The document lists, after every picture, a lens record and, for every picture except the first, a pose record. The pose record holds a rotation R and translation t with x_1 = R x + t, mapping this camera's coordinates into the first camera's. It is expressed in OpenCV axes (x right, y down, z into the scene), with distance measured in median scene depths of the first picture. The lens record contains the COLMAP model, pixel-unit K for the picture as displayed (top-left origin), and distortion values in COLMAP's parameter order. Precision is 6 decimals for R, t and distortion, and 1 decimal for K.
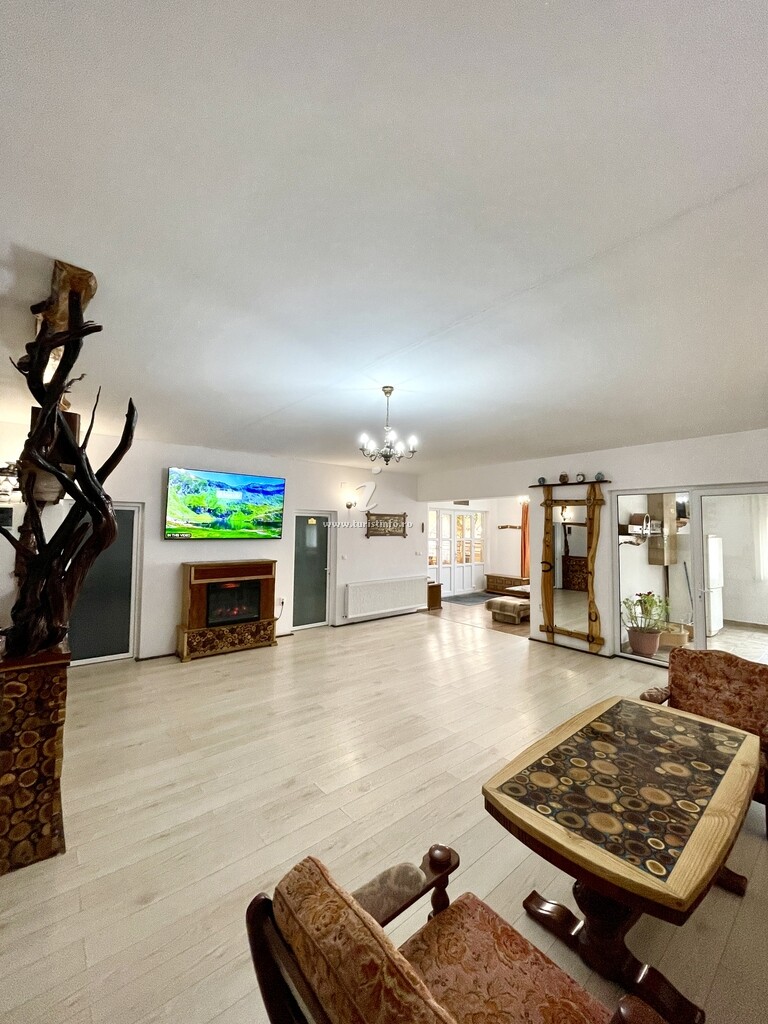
lens RADIAL K [[415.1, 0, 390.7], [0, 415.1, 506.4], [0, 0, 1]] dist [-0.004596, -0.000457]
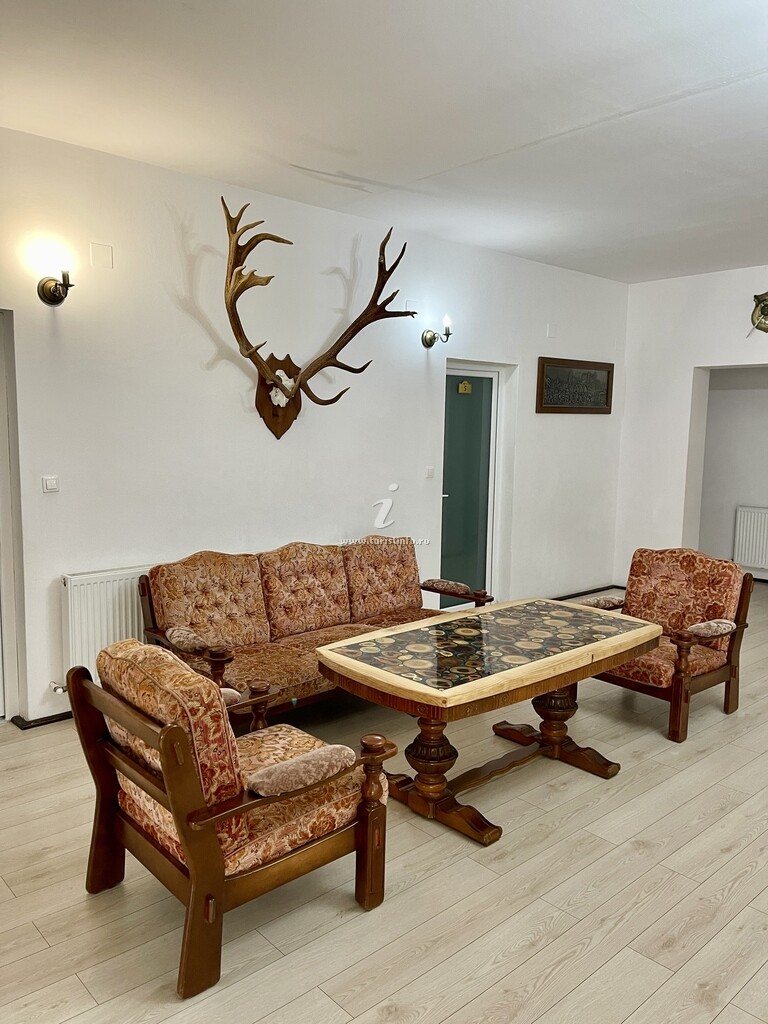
lens RADIAL K [[782.6, 0, 380.6], [0, 782.6, 513.8], [0, 0, 1]] dist [-0.002047, -0.007627]
pose [[-0.999563, -0.018958, -0.022683, 0.314559], [-0.020317, 0.997915, 0.061261, 0.085868], [0.021475, 0.061695, -0.997864, 0.937125]]
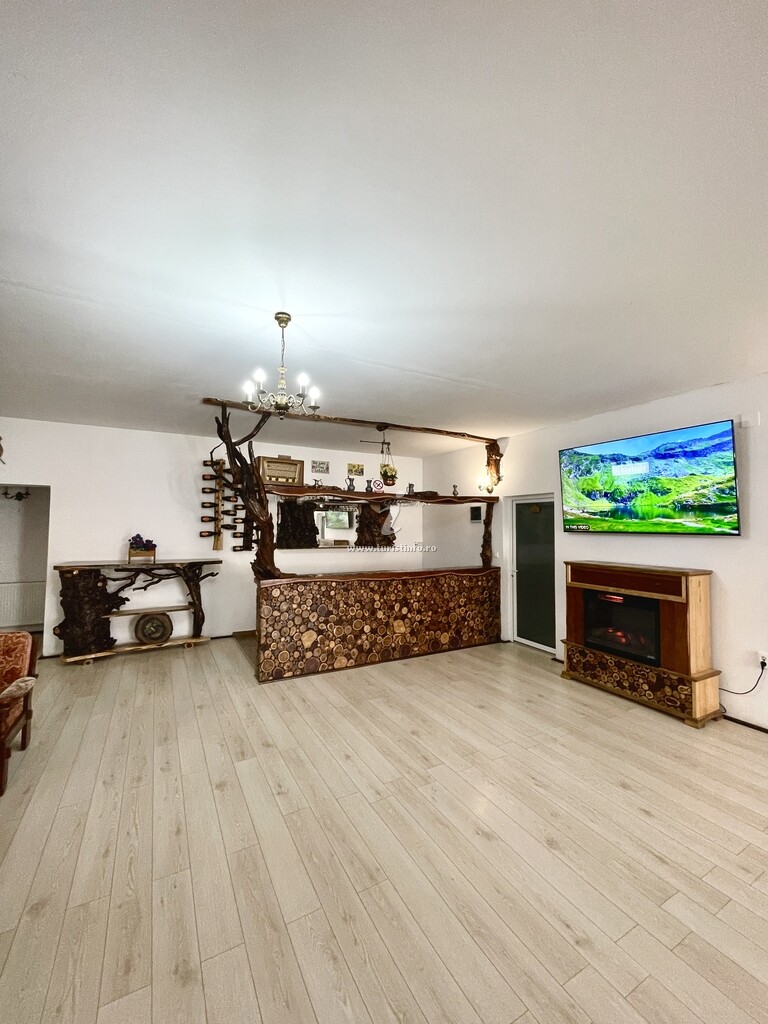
lens RADIAL K [[415.1, 0, 381.2], [0, 415.1, 507.8], [0, 0, 1]] dist [-0.004596, -0.000457]
pose [[-0.214520, -0.055600, -0.975136, 0.386528], [0.042444, 0.996905, -0.066179, 0.067395], [0.975797, -0.055585, -0.211496, 0.770909]]
